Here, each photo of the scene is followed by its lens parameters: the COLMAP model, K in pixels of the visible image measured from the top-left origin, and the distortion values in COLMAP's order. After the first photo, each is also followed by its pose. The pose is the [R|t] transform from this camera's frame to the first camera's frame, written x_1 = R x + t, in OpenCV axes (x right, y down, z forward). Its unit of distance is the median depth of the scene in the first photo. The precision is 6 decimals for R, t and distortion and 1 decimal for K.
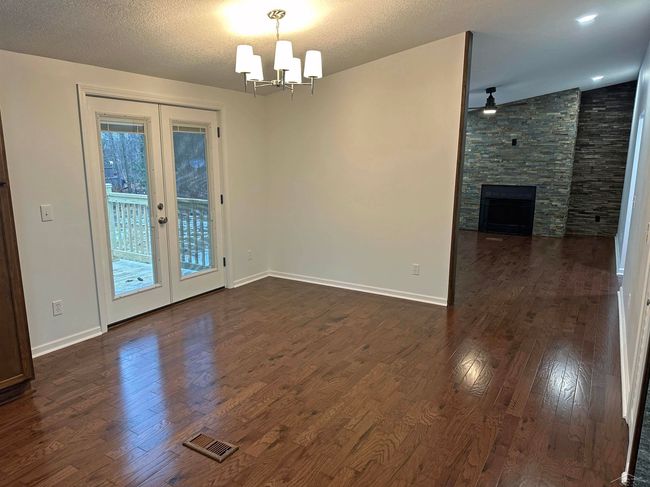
lens RADIAL K [[452.9, 0, 327.9], [0, 452.9, 244.3], [0, 0, 1]] dist [0.101485, -0.154478]
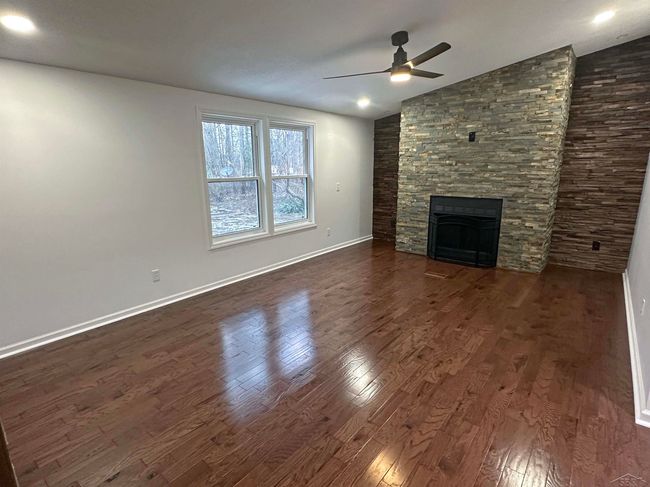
lens RADIAL K [[343.0, 0, 322.5], [0, 343.0, 245.4], [0, 0, 1]] dist [0.004539, -0.013139]
pose [[0.989443, 0.014213, -0.144224, 0.258028], [-0.008565, 0.999175, 0.039709, -0.074314], [0.144670, -0.038054, 0.988748, 0.440619]]
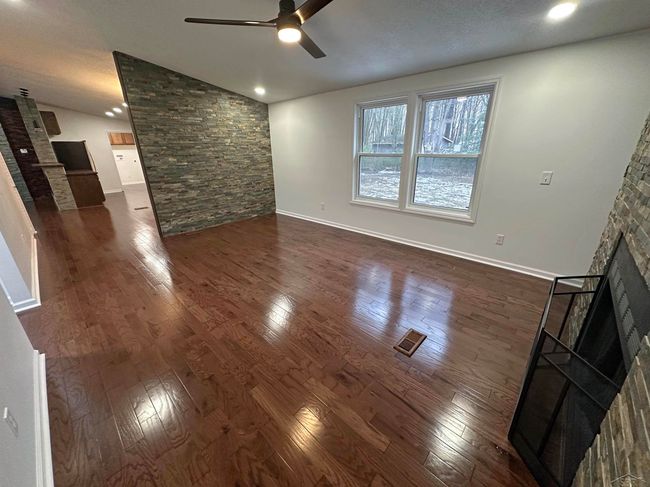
lens RADIAL K [[256.9, 0, 326.5], [0, 256.9, 241.1], [0, 0, 1]] dist [0.000224, -0.000060]
pose [[-0.198204, 0.339511, -0.919482, 0.453753], [-0.170443, 0.911862, 0.373438, -0.134512], [0.965228, 0.230736, -0.122868, 0.762562]]
